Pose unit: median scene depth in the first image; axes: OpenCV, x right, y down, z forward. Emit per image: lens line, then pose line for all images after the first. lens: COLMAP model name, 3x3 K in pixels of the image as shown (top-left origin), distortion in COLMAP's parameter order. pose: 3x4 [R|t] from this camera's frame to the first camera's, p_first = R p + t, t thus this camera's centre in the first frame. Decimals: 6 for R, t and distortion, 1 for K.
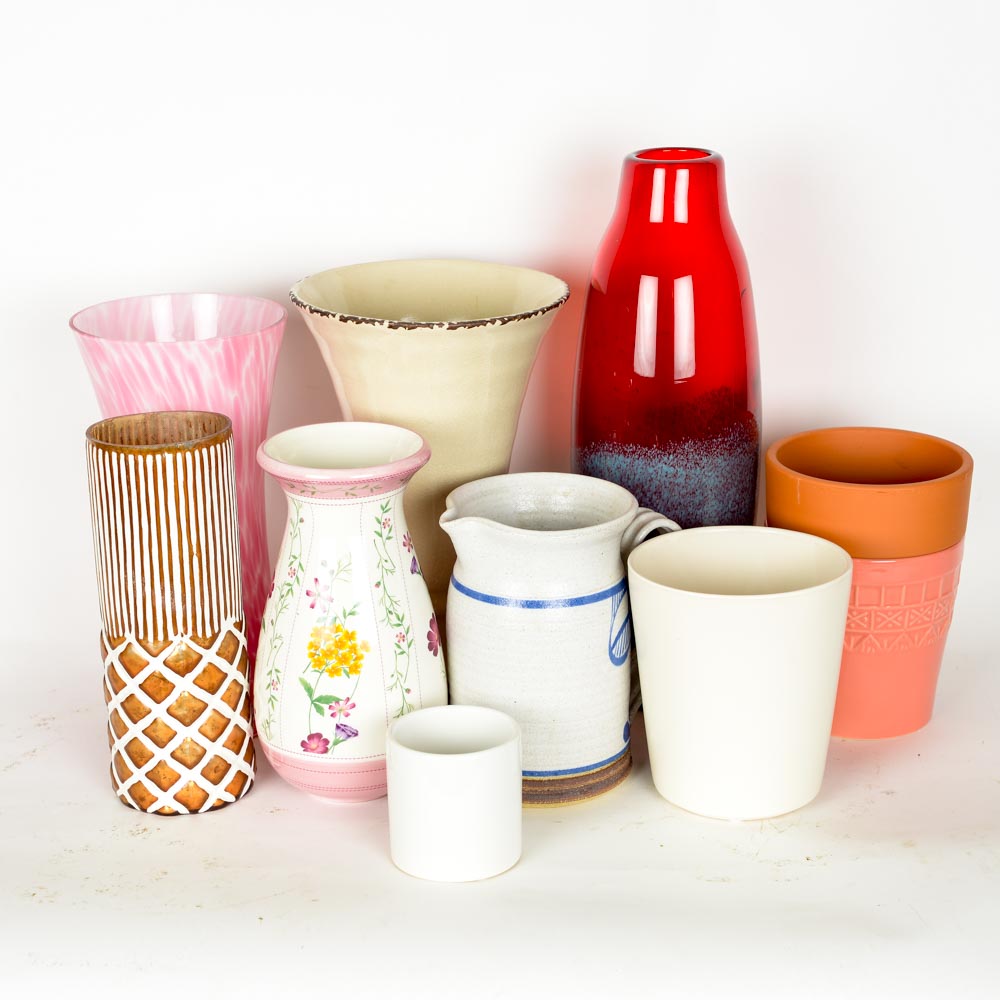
lens RADIAL K [[2122.4, 0, 500.0], [0, 2122.4, 500.0], [0, 0, 1]] dist [0.065348, -0.006376]
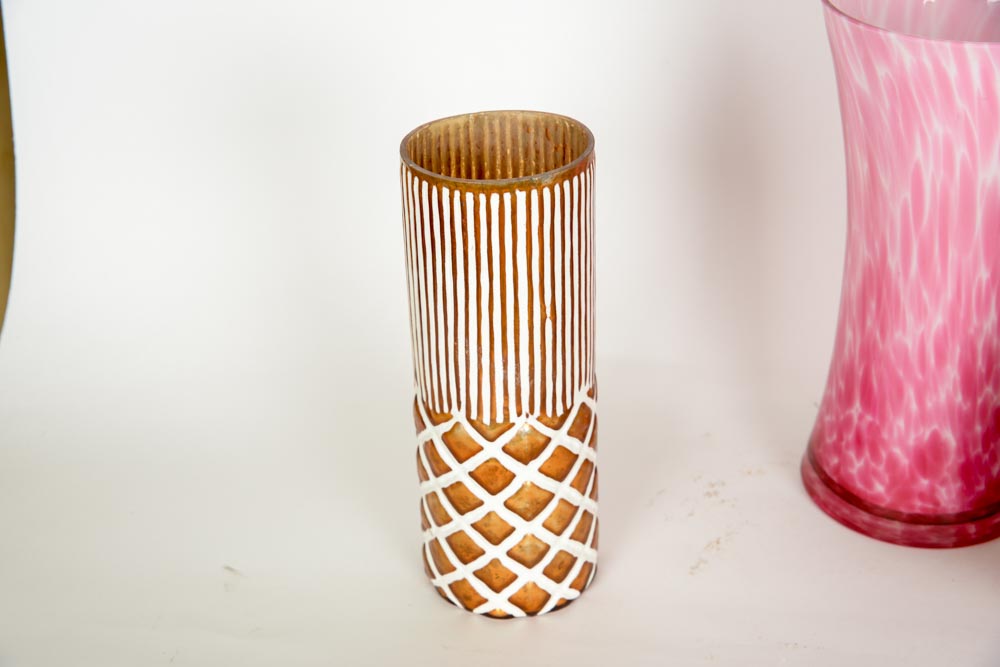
lens RADIAL K [[1689.0, 0, 500.0], [0, 1689.0, 333.5], [0, 0, 1]] dist [0.133061, 0.082178]
pose [[0.999307, 0.006598, -0.036625, -0.136479], [0.000972, 0.979198, 0.202903, -0.088709], [0.037201, -0.202798, 0.978514, 0.406697]]
